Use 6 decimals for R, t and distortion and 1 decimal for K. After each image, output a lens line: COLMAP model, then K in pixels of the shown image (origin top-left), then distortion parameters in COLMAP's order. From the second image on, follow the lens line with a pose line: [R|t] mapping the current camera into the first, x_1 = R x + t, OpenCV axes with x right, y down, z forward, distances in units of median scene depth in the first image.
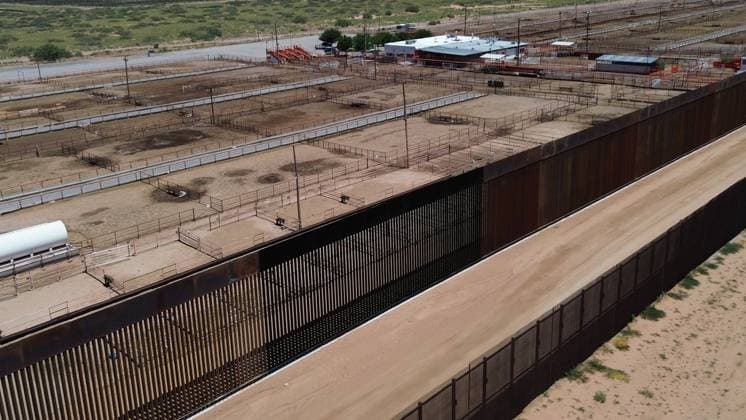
lens RADIAL K [[650.0, 0, 361.3], [0, 650.0, 208.3], [0, 0, 1]] dist [0.045473, -0.007521]
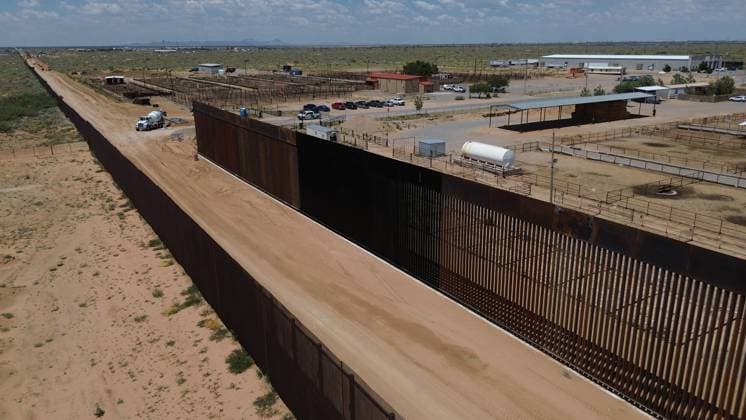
lens RADIAL K [[541.3, 0, 390.9], [0, 541.3, 211.8], [0, 0, 1]] dist [0.060117, -0.050138]
pose [[-0.191338, 0.321844, -0.927257, 0.646567], [-0.315323, 0.874478, 0.368591, -0.192964], [0.929495, 0.362911, -0.065836, 0.782618]]
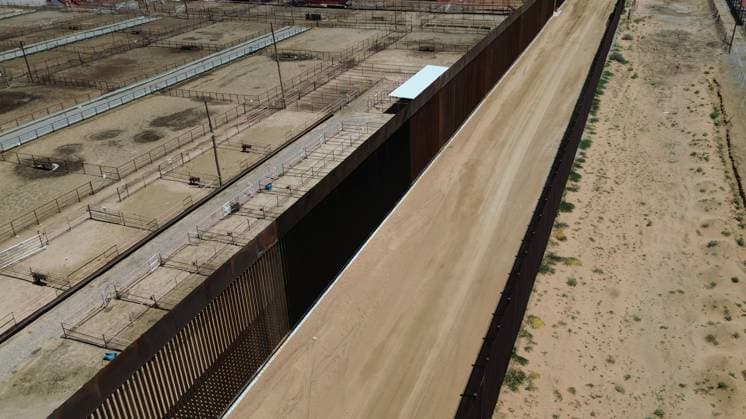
lens RADIAL K [[593.7, 0, 387.8], [0, 593.7, 210.6], [0, 0, 1]] dist [0.054864, -0.054608]
pose [[0.917036, -0.179747, 0.356001, -0.180656], [0.132068, 0.979174, 0.154194, -0.033848], [-0.376303, -0.094385, 0.921677, 0.062969]]
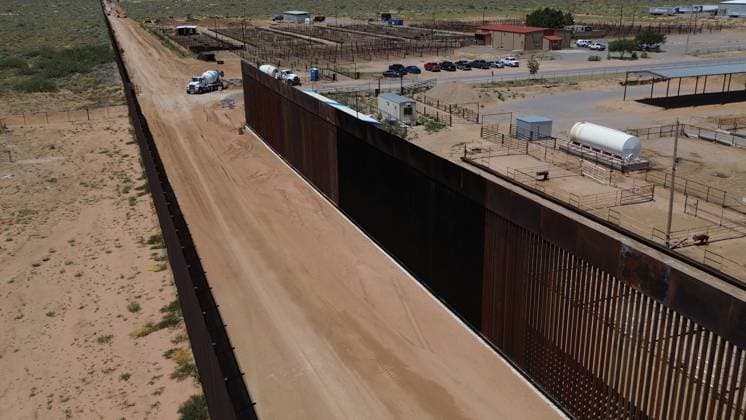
lens RADIAL K [[664.0, 0, 394.7], [0, 664.0, 213.2], [0, 0, 1]] dist [0.041813, -0.017871]
pose [[-0.368970, 0.333904, -0.867392, 0.577742], [-0.290977, 0.844830, 0.448994, -0.218221], [0.882719, 0.418056, -0.214559, 0.832823]]
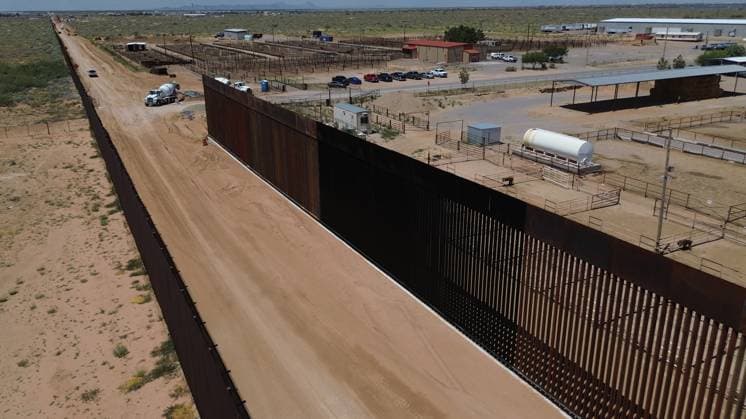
lens RADIAL K [[568.1, 0, 373.0], [0, 568.1, 209.5], [0, 0, 1]] dist [0.037792, -0.014360]
pose [[-0.280097, 0.353446, -0.892537, 0.492851], [-0.303936, 0.849272, 0.431694, -0.170750], [0.910587, 0.392190, -0.130454, 0.740559]]
